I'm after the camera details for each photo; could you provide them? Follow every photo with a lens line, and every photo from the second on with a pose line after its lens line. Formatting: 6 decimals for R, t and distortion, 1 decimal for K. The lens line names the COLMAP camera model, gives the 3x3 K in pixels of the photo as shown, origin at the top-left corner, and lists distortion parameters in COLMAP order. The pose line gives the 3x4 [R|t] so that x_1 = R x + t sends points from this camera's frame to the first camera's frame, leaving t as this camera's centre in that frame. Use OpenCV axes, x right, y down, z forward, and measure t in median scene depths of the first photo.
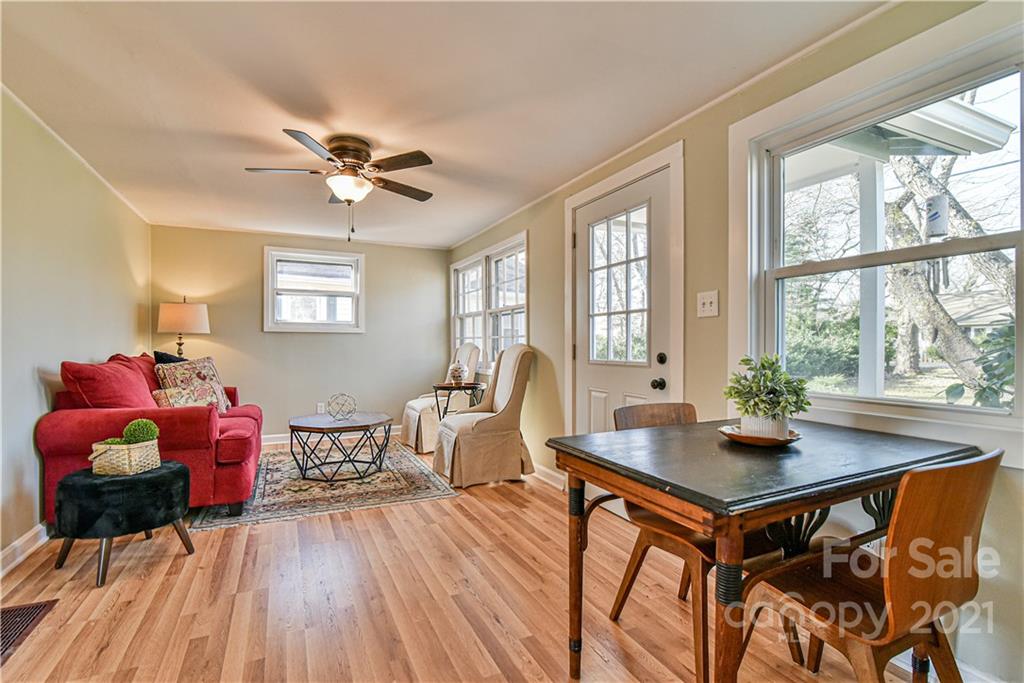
lens RADIAL K [[474.5, 0, 504.7], [0, 474.5, 349.1], [0, 0, 1]] dist [-0.022032, 0.001590]
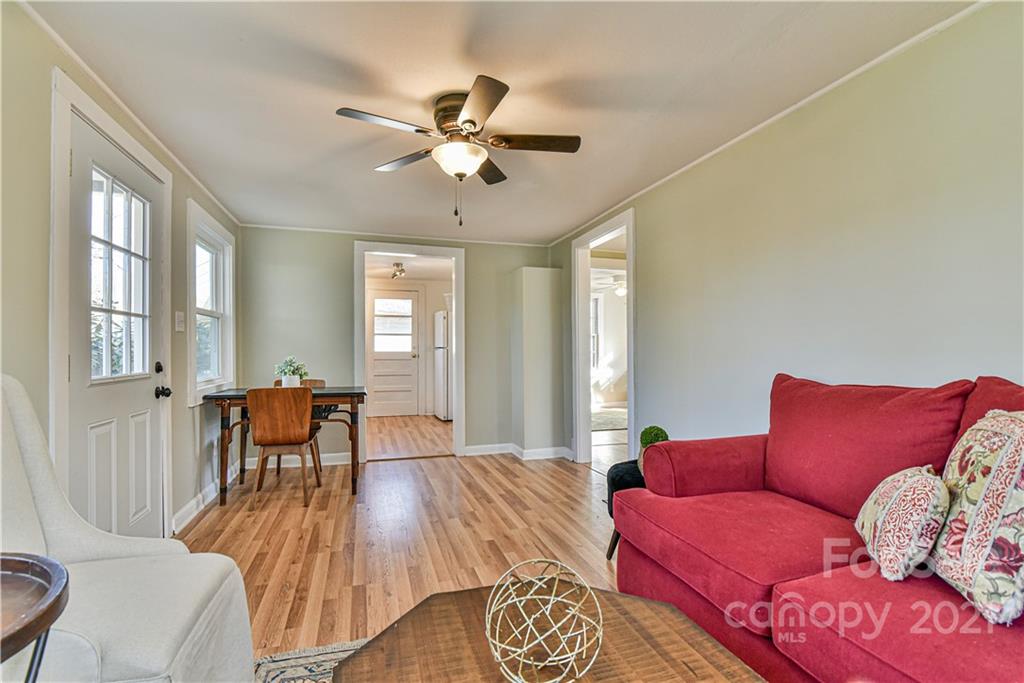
lens RADIAL K [[474.5, 0, 518.7], [0, 474.5, 350.3], [0, 0, 1]] dist [-0.022032, 0.001590]
pose [[-0.992351, -0.005172, 0.123343, -0.407081], [-0.003841, 0.999932, 0.011023, -0.022638], [-0.123392, 0.010465, -0.992303, 1.385945]]
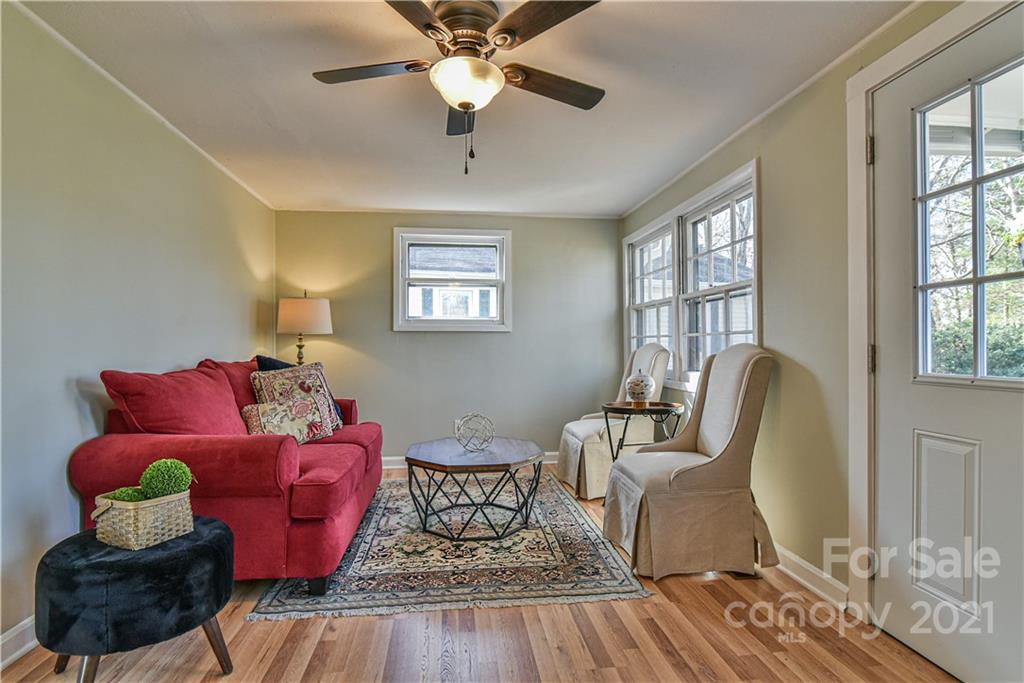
lens RADIAL K [[500.6, 0, 503.5], [0, 500.6, 348.6], [0, 0, 1]] dist [-0.018881, 0.000048]
pose [[0.946109, -0.002058, -0.323842, -0.062474], [0.000658, 0.999990, -0.004432, -0.002997], [0.323848, 0.003980, 0.946101, 0.323293]]
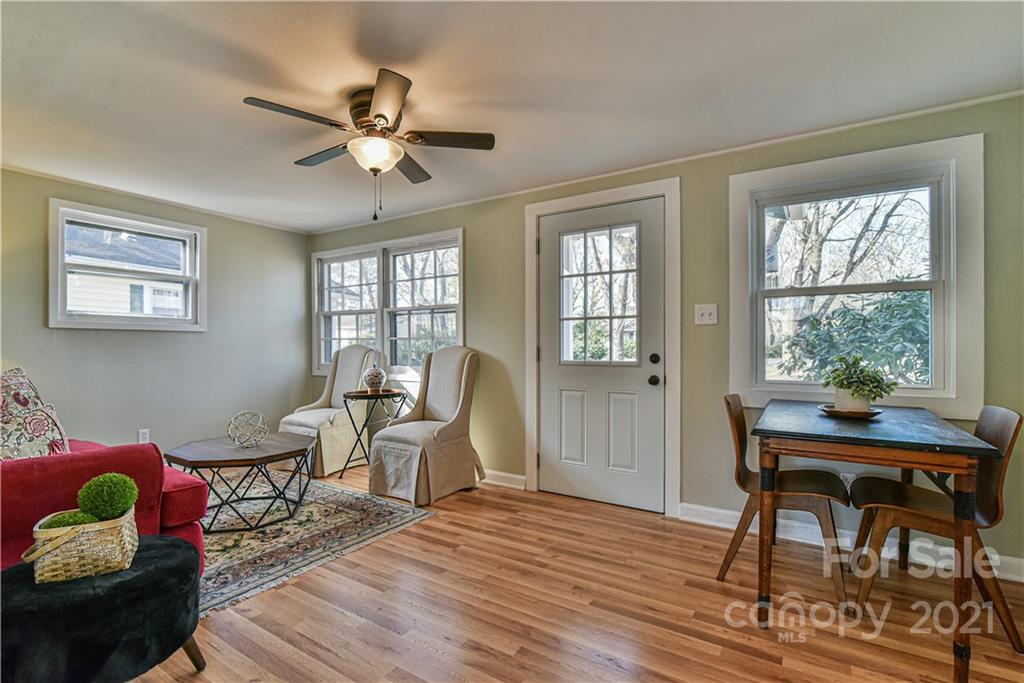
lens RADIAL K [[474.5, 0, 512.5], [0, 474.5, 348.8], [0, 0, 1]] dist [-0.022032, 0.001590]
pose [[0.841898, -0.004383, 0.539618, -0.437586], [0.006013, 0.999981, -0.001259, -0.003842], [-0.539602, 0.004304, 0.841909, 0.148862]]
